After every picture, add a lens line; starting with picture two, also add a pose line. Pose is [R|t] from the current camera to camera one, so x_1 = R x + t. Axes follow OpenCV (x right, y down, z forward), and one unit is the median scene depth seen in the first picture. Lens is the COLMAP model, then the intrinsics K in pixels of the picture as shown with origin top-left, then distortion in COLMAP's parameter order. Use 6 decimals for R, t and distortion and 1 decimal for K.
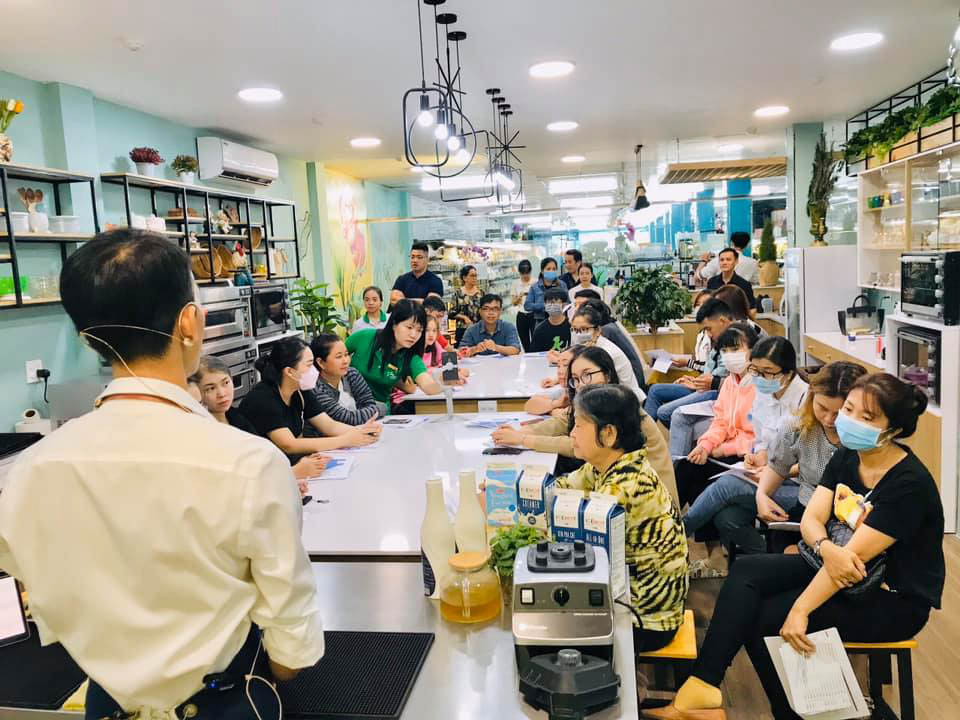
lens RADIAL K [[789.7, 0, 480.0], [0, 789.7, 360.0], [0, 0, 1]] dist [0.013012, 0.003638]
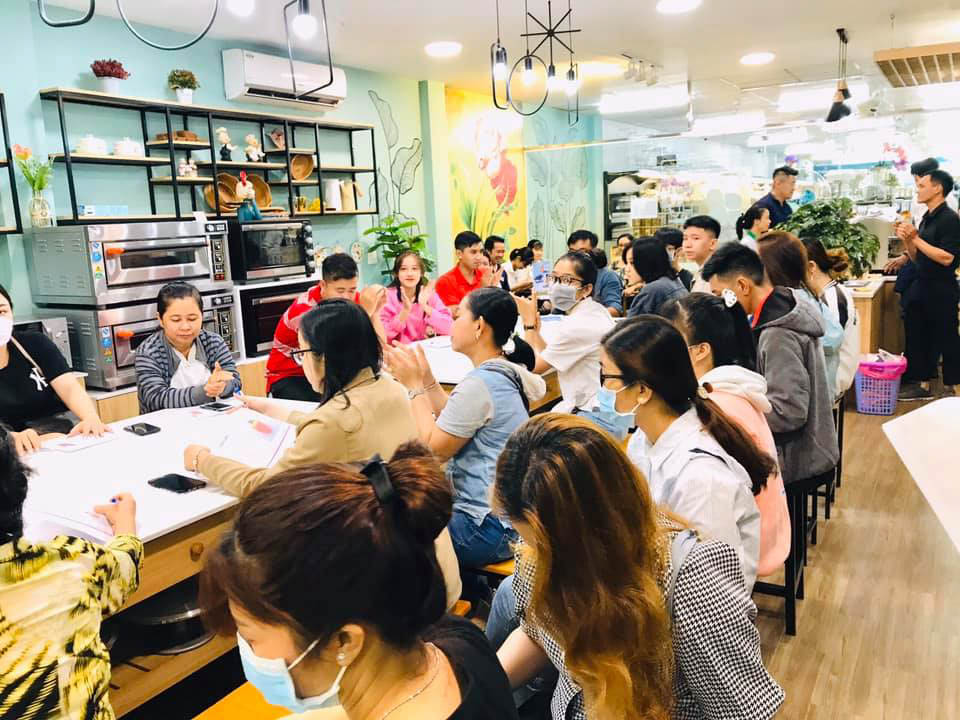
lens RADIAL K [[789.7, 0, 480.0], [0, 789.7, 360.0], [0, 0, 1]] dist [0.013012, 0.003638]
pose [[0.924739, 0.069392, -0.374222, 0.235184], [-0.042998, 0.995992, 0.078434, -0.018595], [0.378164, -0.056440, 0.924016, 0.250343]]
